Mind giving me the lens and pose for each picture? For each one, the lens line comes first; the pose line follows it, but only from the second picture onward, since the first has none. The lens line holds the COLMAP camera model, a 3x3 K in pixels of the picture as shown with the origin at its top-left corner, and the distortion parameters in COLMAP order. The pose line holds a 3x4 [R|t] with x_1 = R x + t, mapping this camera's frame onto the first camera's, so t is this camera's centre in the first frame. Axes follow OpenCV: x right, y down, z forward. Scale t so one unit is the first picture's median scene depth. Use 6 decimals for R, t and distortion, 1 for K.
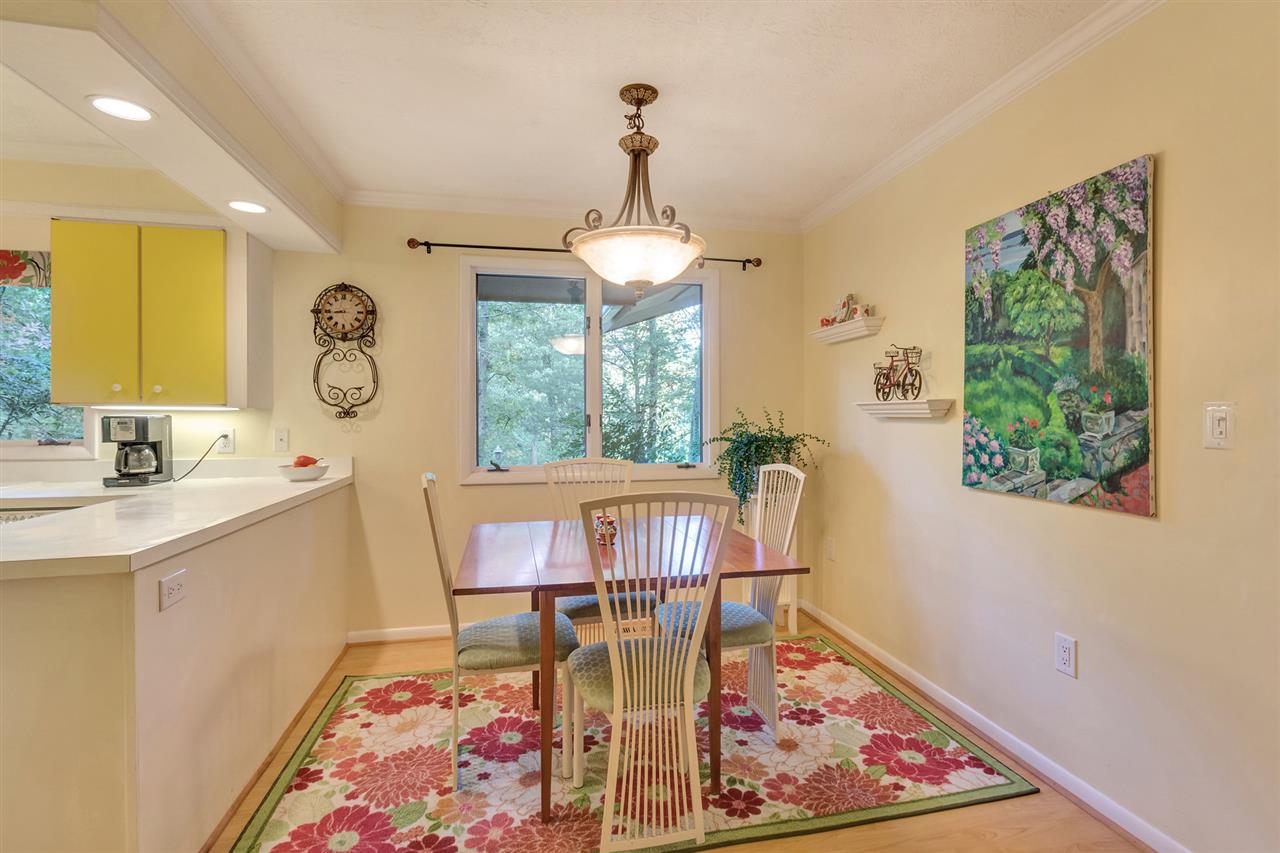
lens RADIAL K [[615.8, 0, 664.1], [0, 615.8, 416.3], [0, 0, 1]] dist [0.001652, 0.000064]
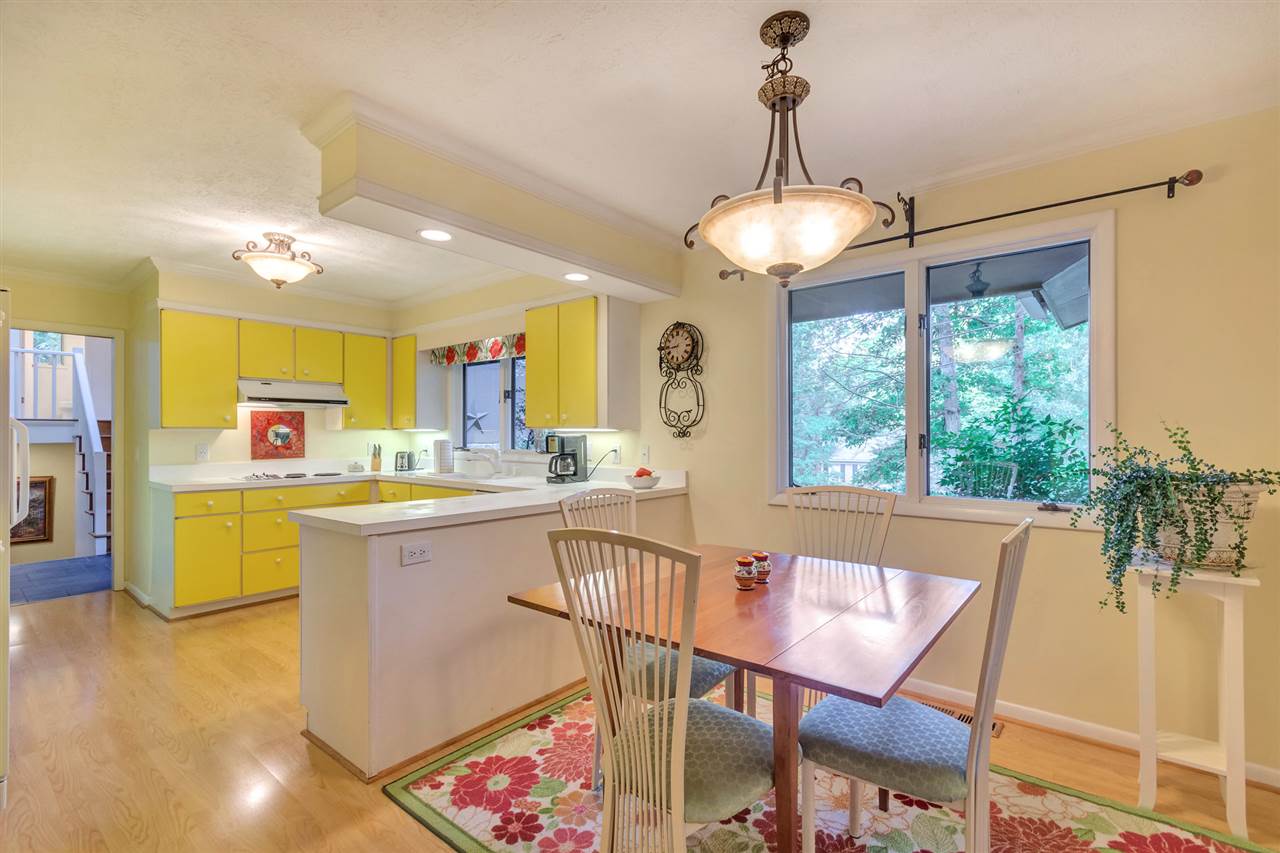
lens RADIAL K [[572.9, 0, 655.4], [0, 572.9, 434.8], [0, 0, 1]] dist [-0.001794, -0.000328]
pose [[0.619351, -0.000208, -0.785114, 0.447692], [-0.002066, 0.999996, -0.001894, 0.000473], [0.785112, 0.002795, 0.619348, 0.427152]]
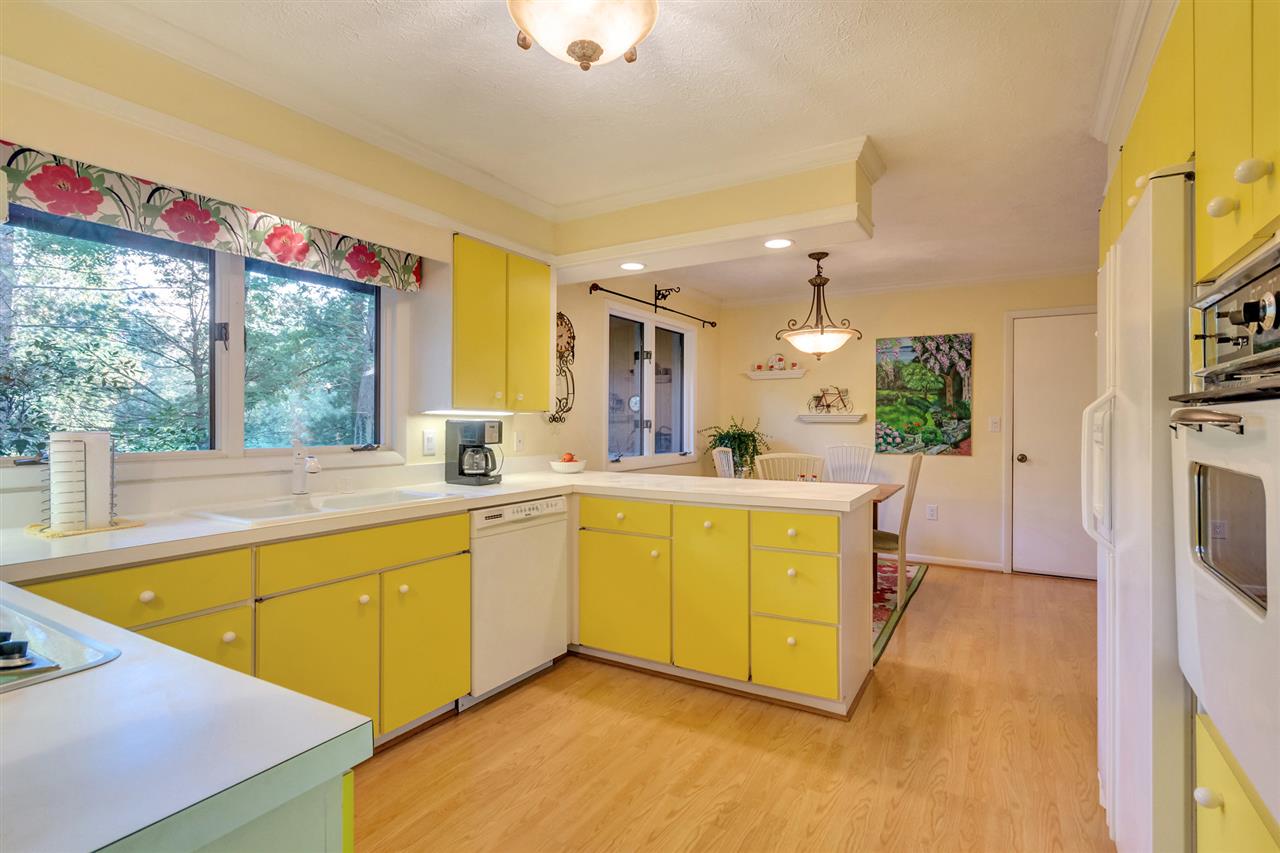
lens RADIAL K [[598.1, 0, 642.8], [0, 598.1, 419.8], [0, 0, 1]] dist [0.000701, 0.000099]
pose [[0.707266, 0.002872, 0.706942, -1.811964], [-0.001506, 0.999996, -0.002556, 0.000663], [-0.706946, 0.000743, 0.707267, 0.064118]]
